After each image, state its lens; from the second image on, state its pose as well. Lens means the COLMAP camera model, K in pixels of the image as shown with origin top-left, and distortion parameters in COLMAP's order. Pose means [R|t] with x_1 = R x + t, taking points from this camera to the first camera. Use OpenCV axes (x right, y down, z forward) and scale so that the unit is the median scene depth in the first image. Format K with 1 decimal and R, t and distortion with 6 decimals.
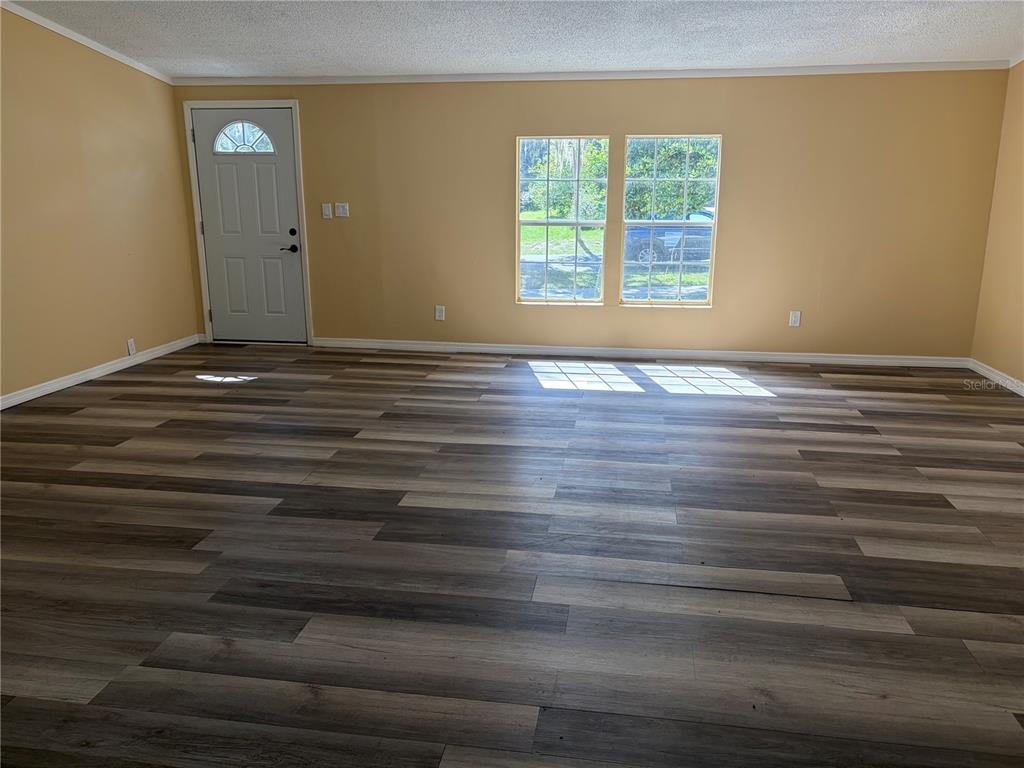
lens RADIAL K [[777.5, 0, 512.0], [0, 777.5, 384.0], [0, 0, 1]] dist [-0.005818, -0.007242]
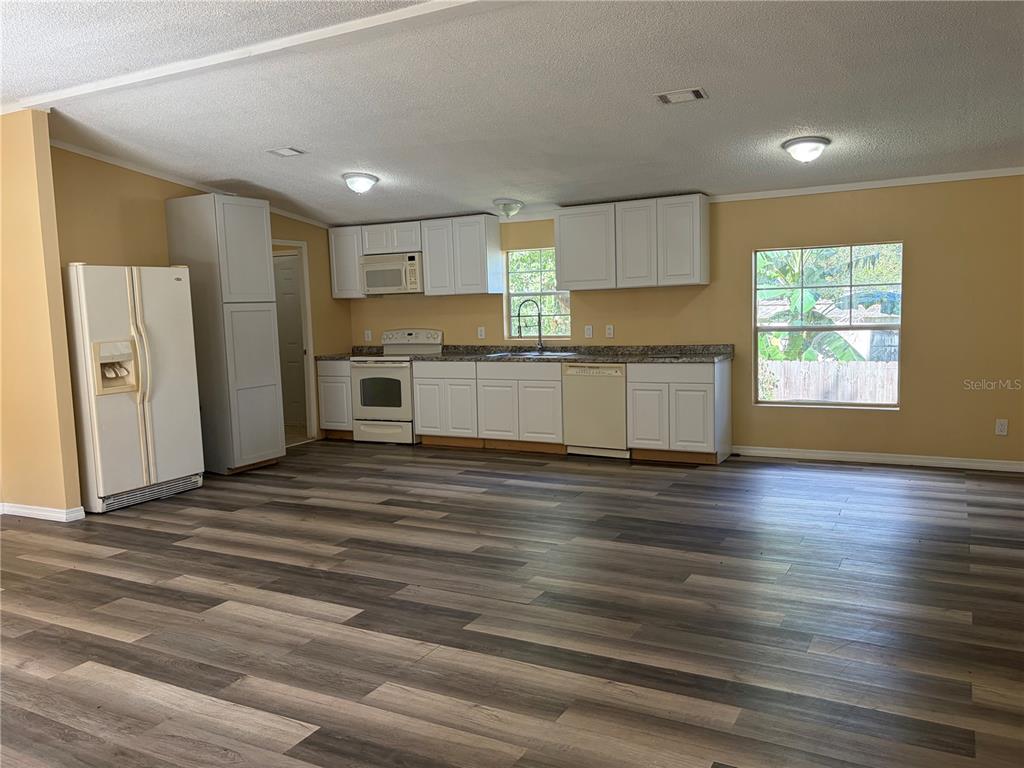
lens RADIAL K [[823.9, 0, 496.3], [0, 823.9, 382.8], [0, 0, 1]] dist [0.077386, -0.072621]
pose [[-0.935323, -0.007042, 0.353725, -0.729630], [0.115136, 0.939320, 0.323143, -0.487715], [-0.334536, 0.342969, -0.877757, 1.874726]]
